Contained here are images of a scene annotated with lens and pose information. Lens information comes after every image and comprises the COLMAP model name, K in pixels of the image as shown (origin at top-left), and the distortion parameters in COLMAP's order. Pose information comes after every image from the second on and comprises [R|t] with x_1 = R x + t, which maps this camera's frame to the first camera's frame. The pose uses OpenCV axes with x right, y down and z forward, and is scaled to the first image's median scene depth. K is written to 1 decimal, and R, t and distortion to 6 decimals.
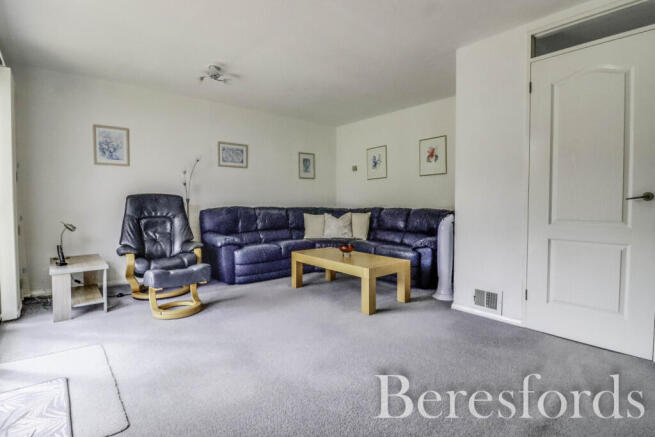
lens RADIAL K [[317.6, 0, 328.6], [0, 317.6, 216.9], [0, 0, 1]] dist [-0.002481, -0.002310]
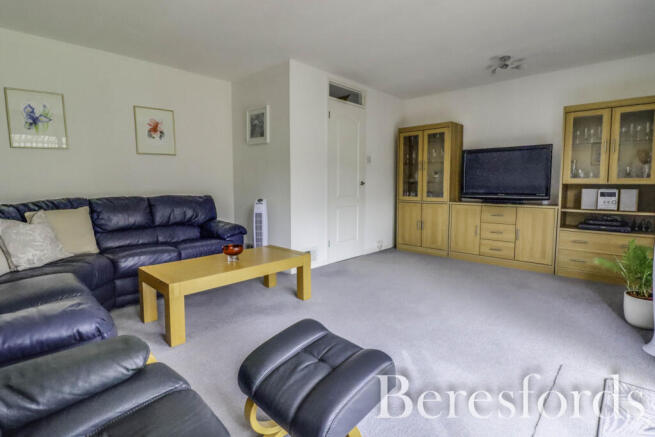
lens RADIAL K [[317.6, 0, 328.6], [0, 317.6, 213.2], [0, 0, 1]] dist [-0.002481, -0.002310]
pose [[-0.083928, -0.097672, 0.991674, -0.545880], [0.048727, 0.993592, 0.101985, -0.043396], [-0.995280, 0.056881, -0.078631, 0.637373]]
